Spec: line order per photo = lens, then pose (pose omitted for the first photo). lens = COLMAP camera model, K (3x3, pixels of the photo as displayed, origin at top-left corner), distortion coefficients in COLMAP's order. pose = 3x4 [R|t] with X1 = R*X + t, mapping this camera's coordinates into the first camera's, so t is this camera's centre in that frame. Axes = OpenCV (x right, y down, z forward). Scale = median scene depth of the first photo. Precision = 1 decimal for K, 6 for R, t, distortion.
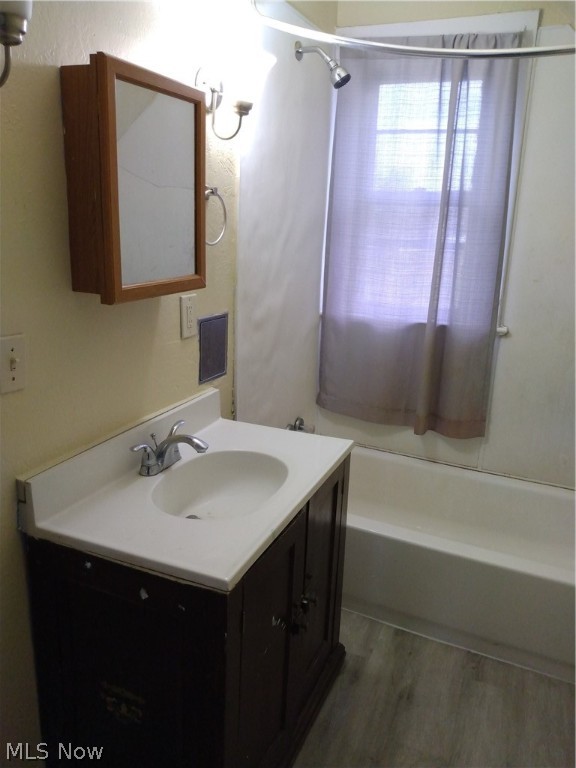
lens RADIAL K [[597.6, 0, 287.0], [0, 597.6, 382.9], [0, 0, 1]] dist [0.035515, -0.077764]
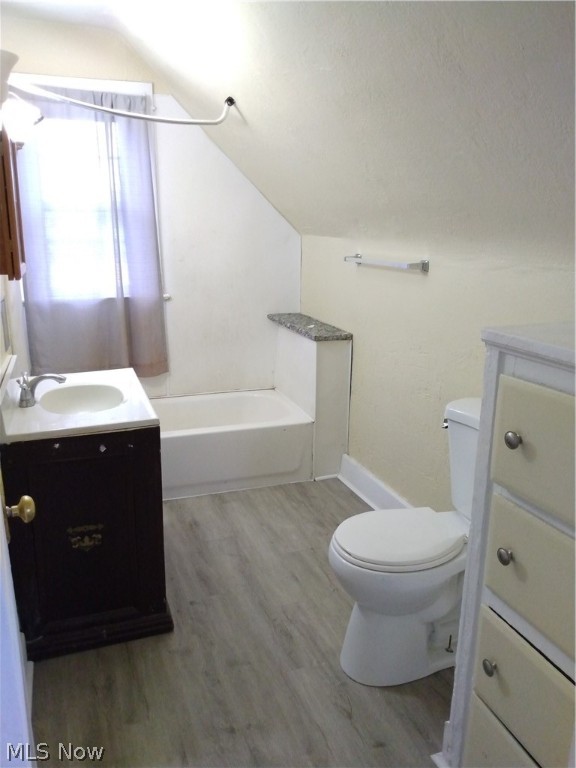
lens RADIAL K [[597.6, 0, 296.6], [0, 597.6, 381.7], [0, 0, 1]] dist [0.035515, -0.077764]
pose [[0.714199, -0.201743, 0.670238, -0.441711], [0.209364, 0.975295, 0.070470, 0.080897], [-0.667897, 0.089994, 0.738793, -0.279936]]
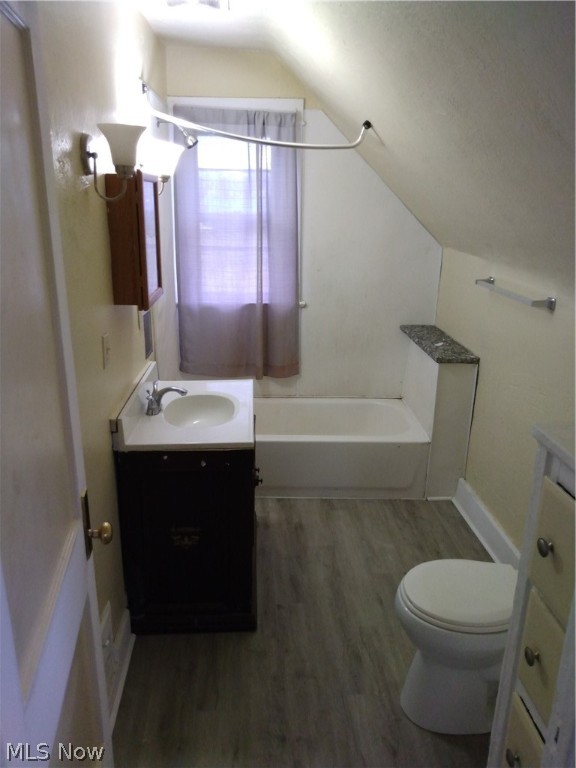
lens RADIAL K [[597.6, 0, 291.4], [0, 597.6, 383.1], [0, 0, 1]] dist [0.035515, -0.077764]
pose [[0.890237, -0.151912, 0.429419, -0.359689], [0.136850, 0.988394, 0.065948, 0.009947], [-0.434454, 0.000057, 0.900694, -0.374377]]
